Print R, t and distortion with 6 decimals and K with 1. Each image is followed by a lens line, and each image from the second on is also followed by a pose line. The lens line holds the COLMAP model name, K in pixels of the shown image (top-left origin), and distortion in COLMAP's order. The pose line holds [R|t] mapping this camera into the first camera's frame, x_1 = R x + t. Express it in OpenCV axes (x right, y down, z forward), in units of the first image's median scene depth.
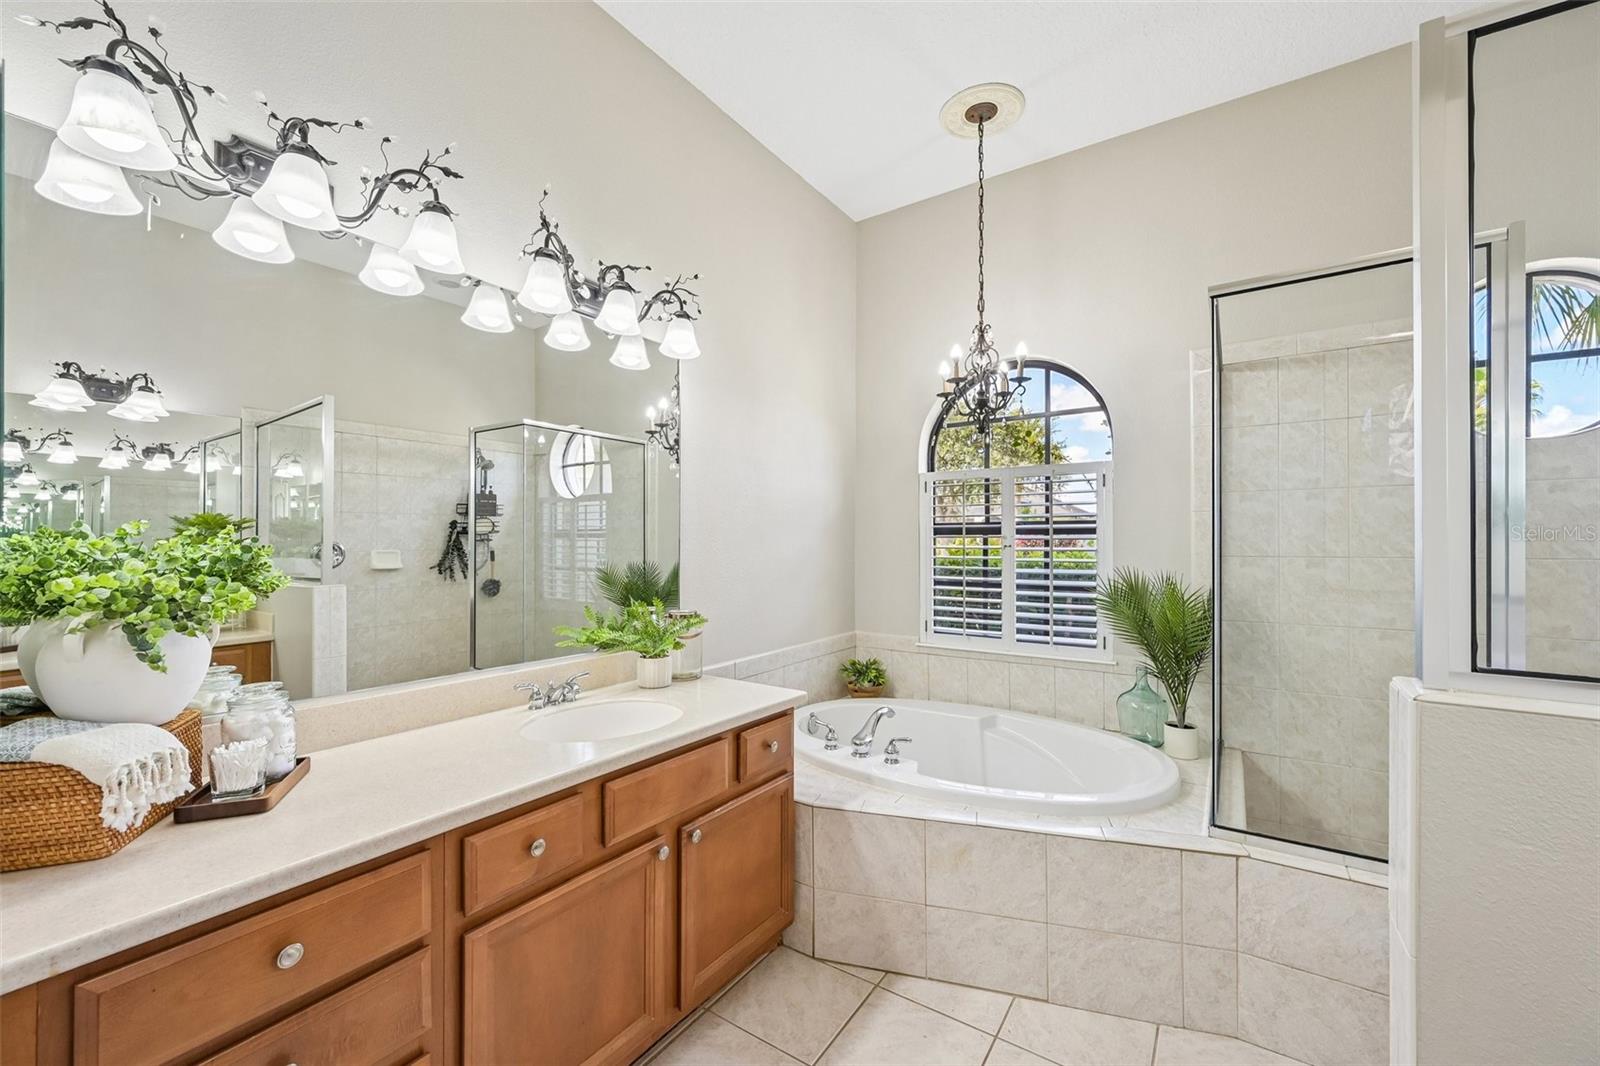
lens RADIAL K [[631.3, 0, 798.8], [0, 631.3, 534.4], [0, 0, 1]] dist [-0.000249, -0.000004]
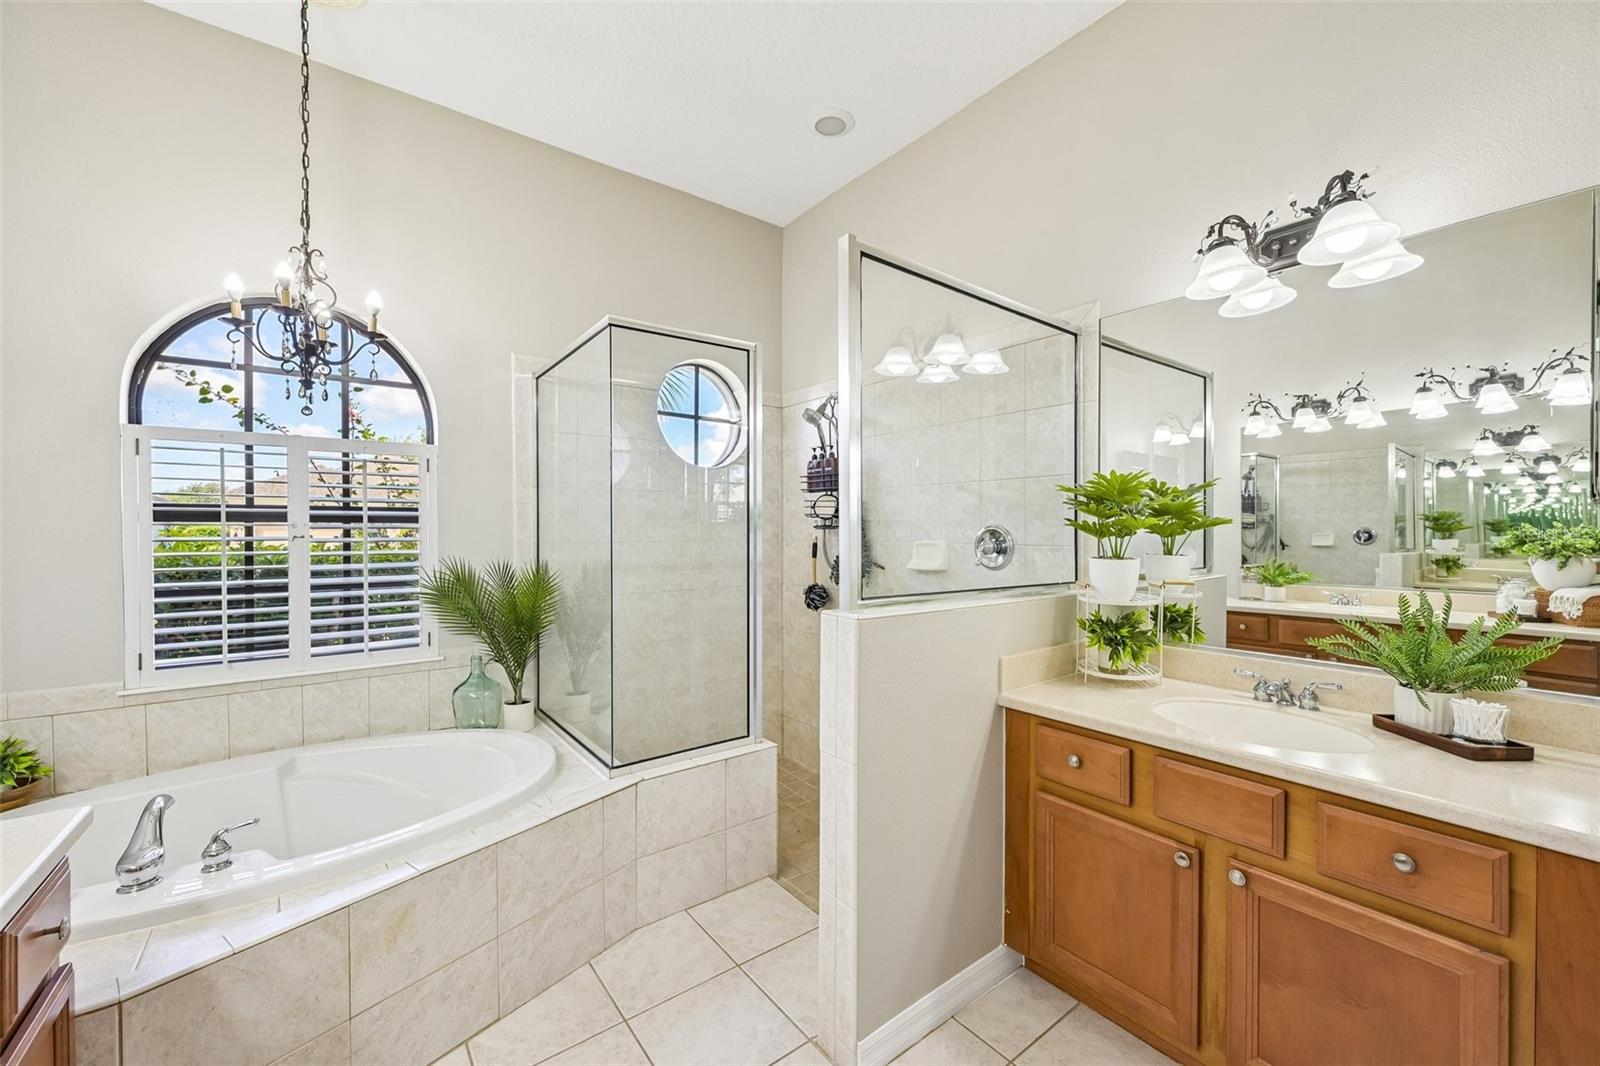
lens RADIAL K [[630.3, 0, 800.0], [0, 630.3, 533.0], [0, 0, 1]] dist [0.013255, -0.000049]
pose [[0.330898, -0.003774, 0.943659, -0.223897], [-0.010374, 0.999917, 0.007637, 0.001357], [-0.943610, -0.012317, 0.330831, 0.171848]]
